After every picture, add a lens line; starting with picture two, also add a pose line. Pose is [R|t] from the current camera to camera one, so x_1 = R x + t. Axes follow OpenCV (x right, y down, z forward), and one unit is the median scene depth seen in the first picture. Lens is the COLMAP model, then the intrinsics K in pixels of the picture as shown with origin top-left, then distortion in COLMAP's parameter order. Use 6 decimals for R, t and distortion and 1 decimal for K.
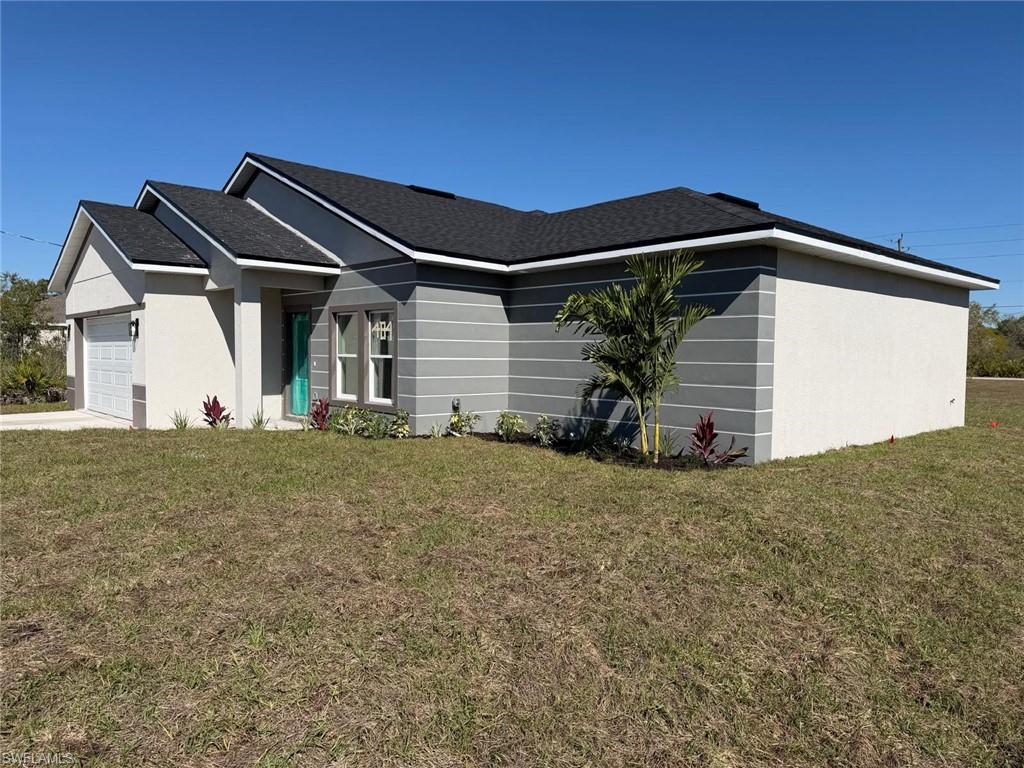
lens RADIAL K [[731.3, 0, 512.0], [0, 731.3, 384.0], [0, 0, 1]] dist [0.090947, -0.116840]
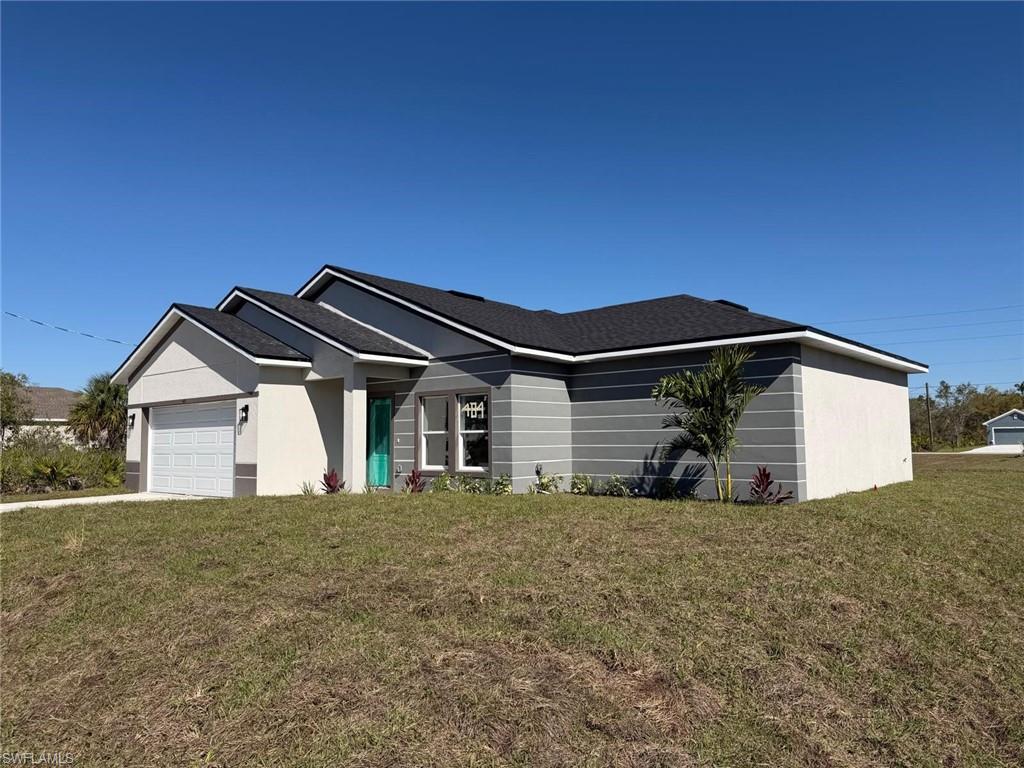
lens RADIAL K [[717.9, 0, 521.6], [0, 717.9, 383.0], [0, 0, 1]] dist [0.149523, -0.251903]
pose [[0.991386, -0.011921, 0.130428, -0.243387], [0.027576, 0.992525, -0.118889, 0.025768], [-0.128036, 0.121461, 0.984304, -0.186900]]
